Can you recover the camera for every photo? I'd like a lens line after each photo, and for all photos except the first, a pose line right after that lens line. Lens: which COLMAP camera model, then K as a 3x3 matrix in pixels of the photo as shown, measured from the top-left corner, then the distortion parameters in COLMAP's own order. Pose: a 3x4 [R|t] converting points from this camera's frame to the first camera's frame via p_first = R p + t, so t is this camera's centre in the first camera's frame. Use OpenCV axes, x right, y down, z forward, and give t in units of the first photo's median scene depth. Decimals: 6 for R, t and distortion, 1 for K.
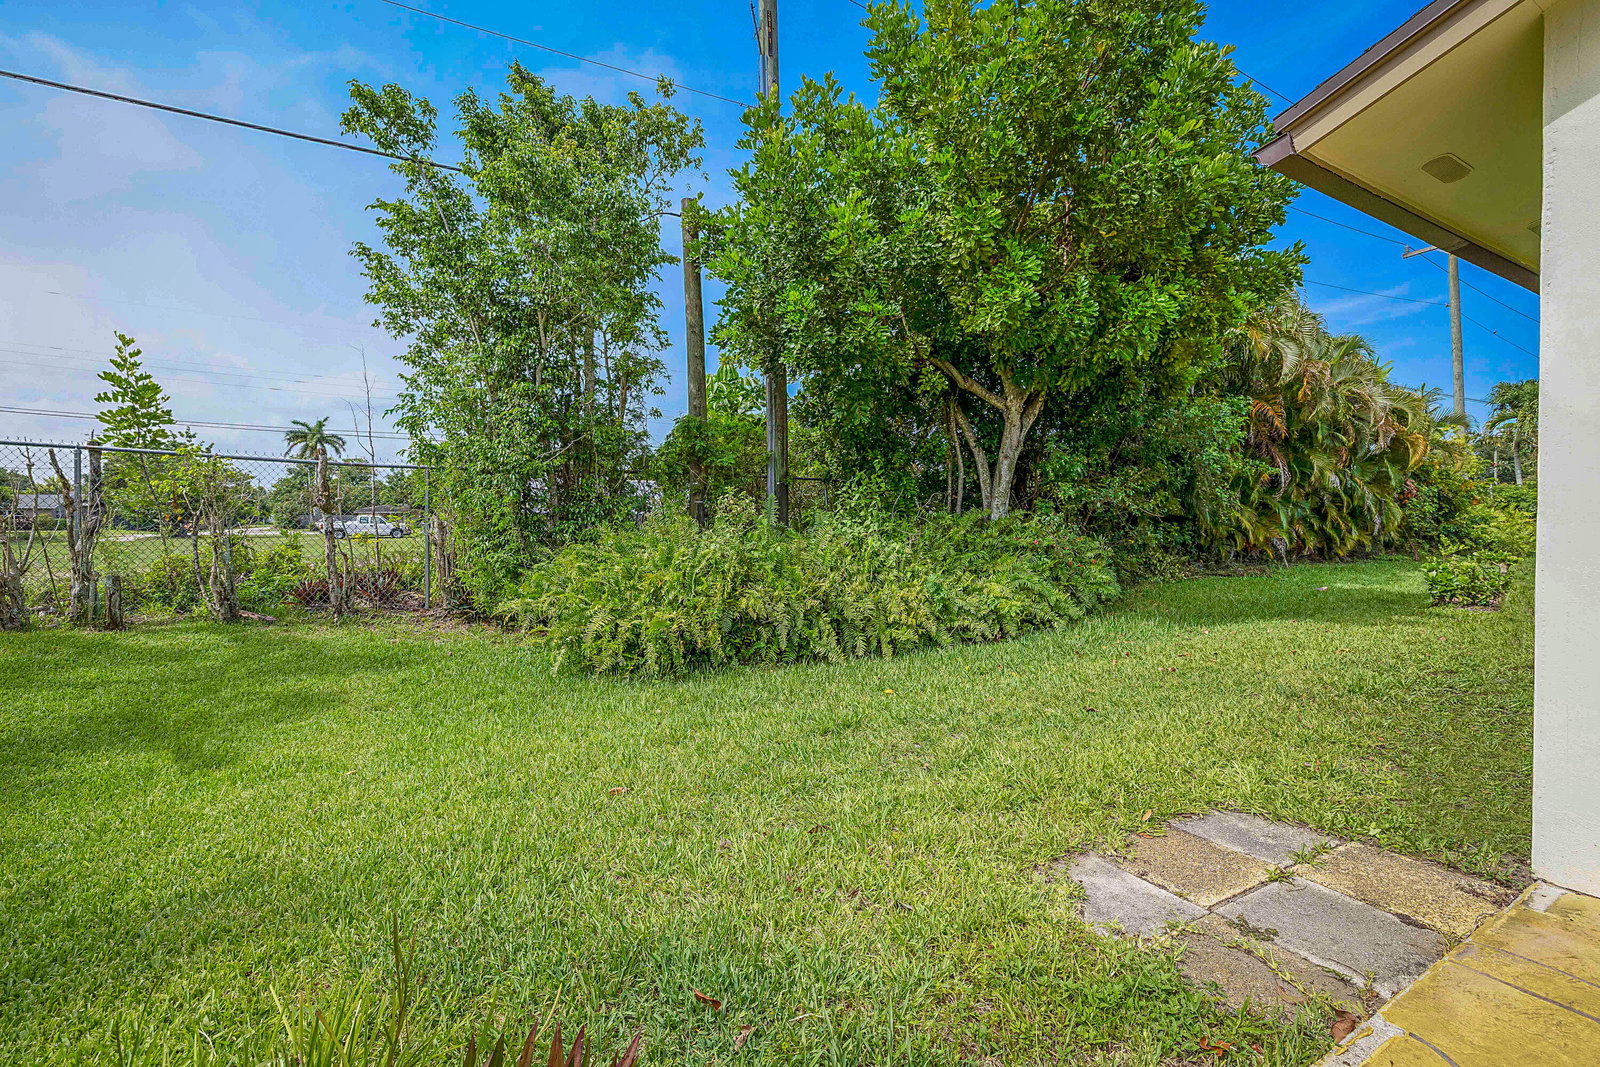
lens RADIAL K [[681.7, 0, 798.2], [0, 681.7, 532.5], [0, 0, 1]] dist [0.004382, 0.000245]
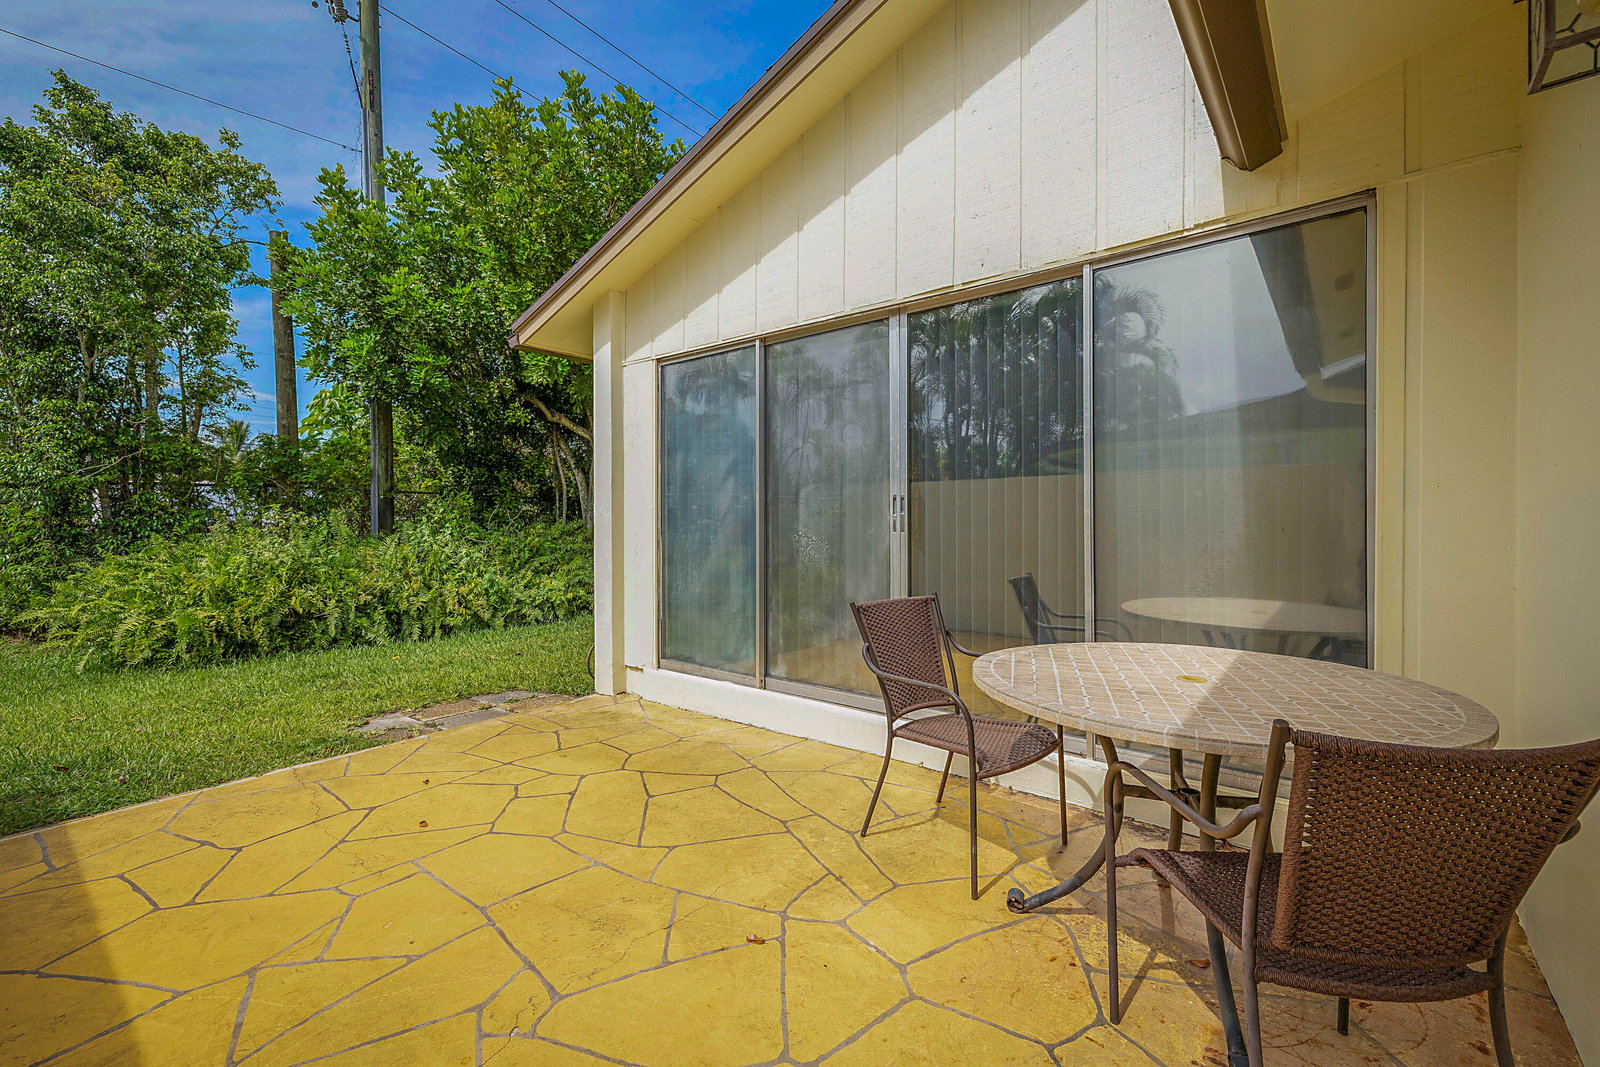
lens RADIAL K [[681.7, 0, 801.4], [0, 681.7, 530.4], [0, 0, 1]] dist [0.004382, 0.000245]
pose [[0.929700, -0.006542, 0.368259, 0.263910], [0.010565, 0.999905, -0.008908, -0.000066], [-0.368165, 0.012172, 0.929681, -0.382776]]
